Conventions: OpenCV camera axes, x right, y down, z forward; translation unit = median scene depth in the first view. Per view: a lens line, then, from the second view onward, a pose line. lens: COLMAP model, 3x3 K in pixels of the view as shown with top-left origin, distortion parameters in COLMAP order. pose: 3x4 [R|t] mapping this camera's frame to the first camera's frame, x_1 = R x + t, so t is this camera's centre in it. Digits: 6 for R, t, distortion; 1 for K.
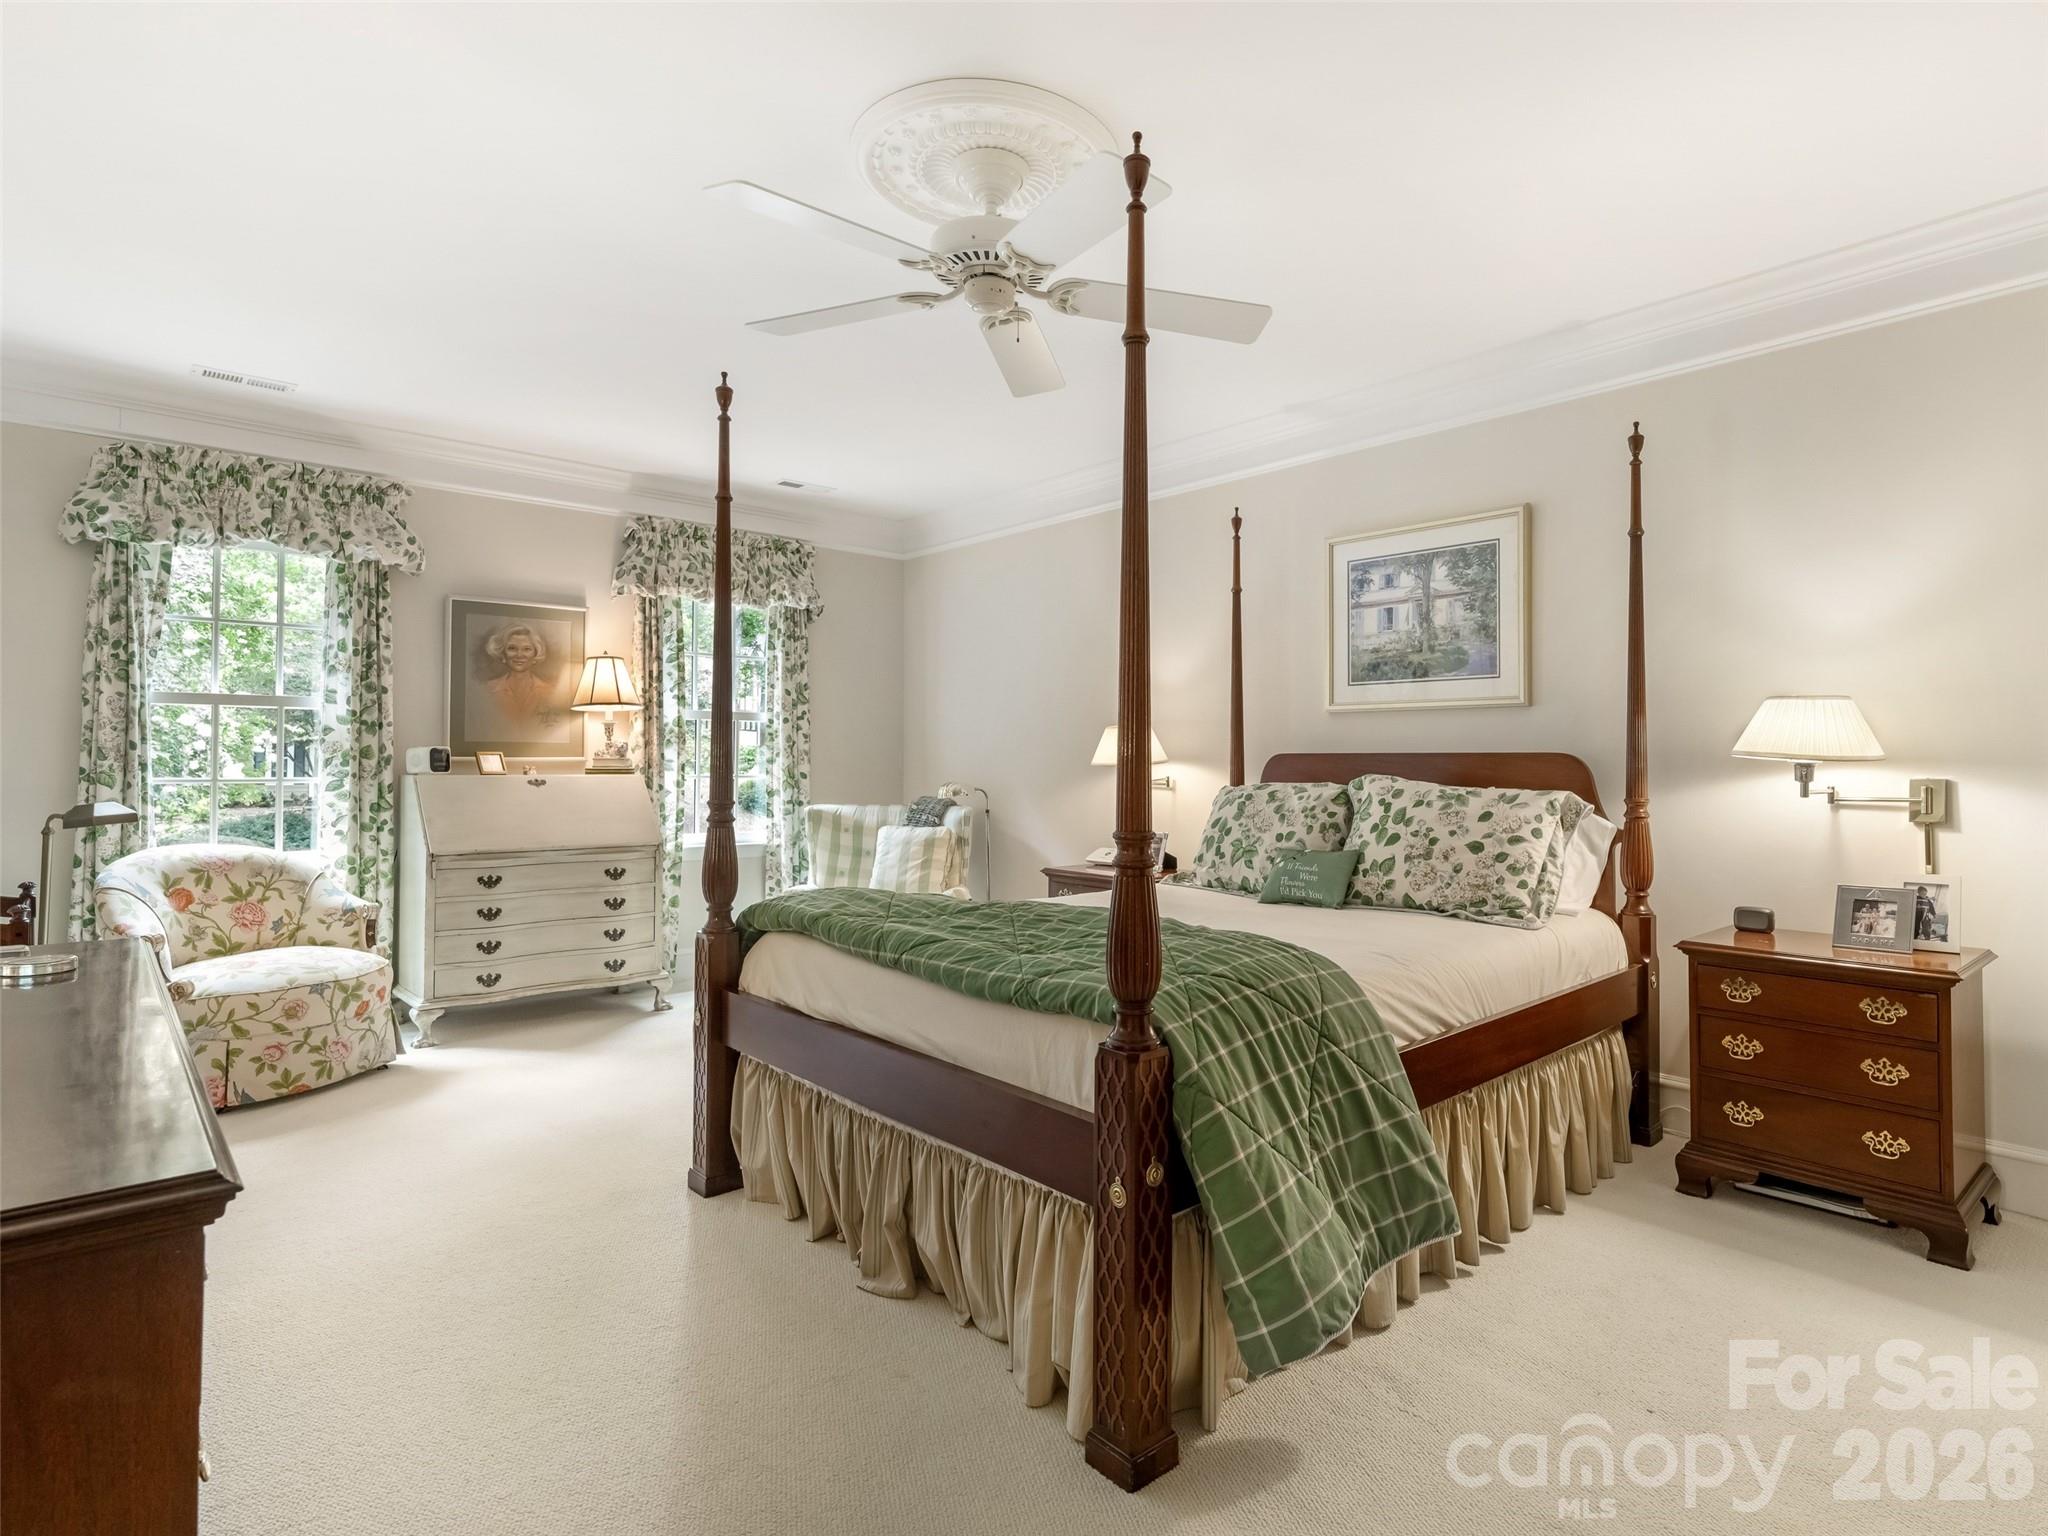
lens RADIAL K [[1087.3, 0, 1023.8], [0, 1087.3, 753.5], [0, 0, 1]] dist [-0.003190, -0.000160]
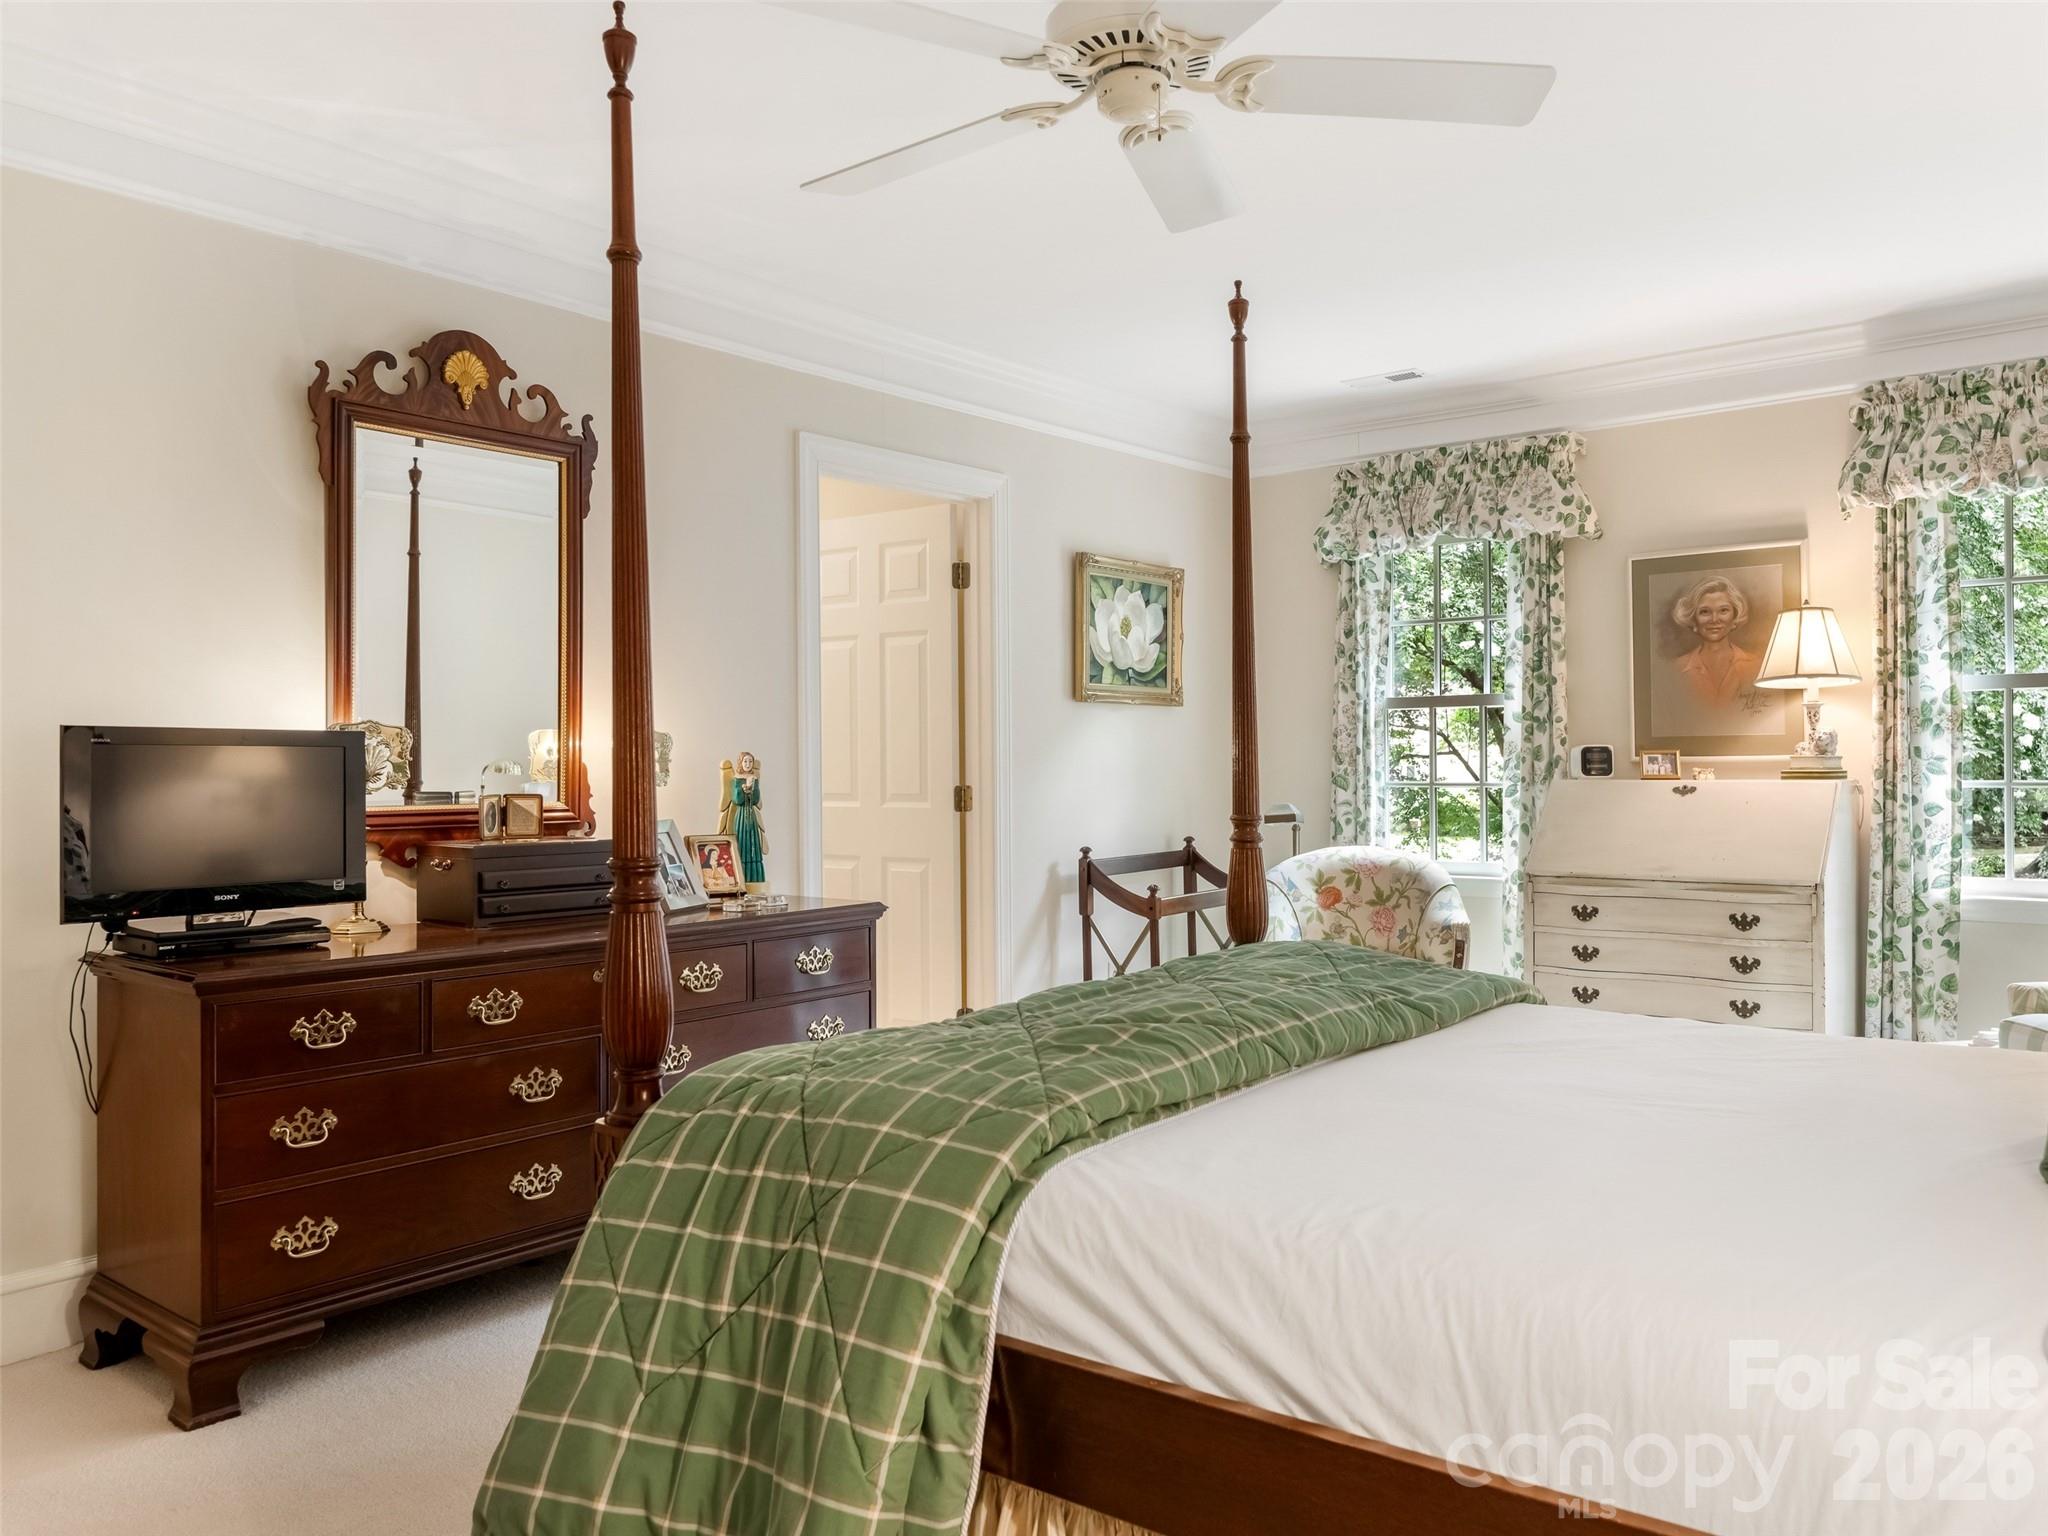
lens RADIAL K [[1394.7, 0, 1024.0], [0, 1394.7, 768.0], [0, 0, 1]] dist [0.000232, -0.001200]
pose [[0.213896, -0.003756, -0.976849, 0.400792], [0.017171, 0.999853, -0.000085, 0.003802], [0.976706, -0.016755, 0.213929, 0.356765]]
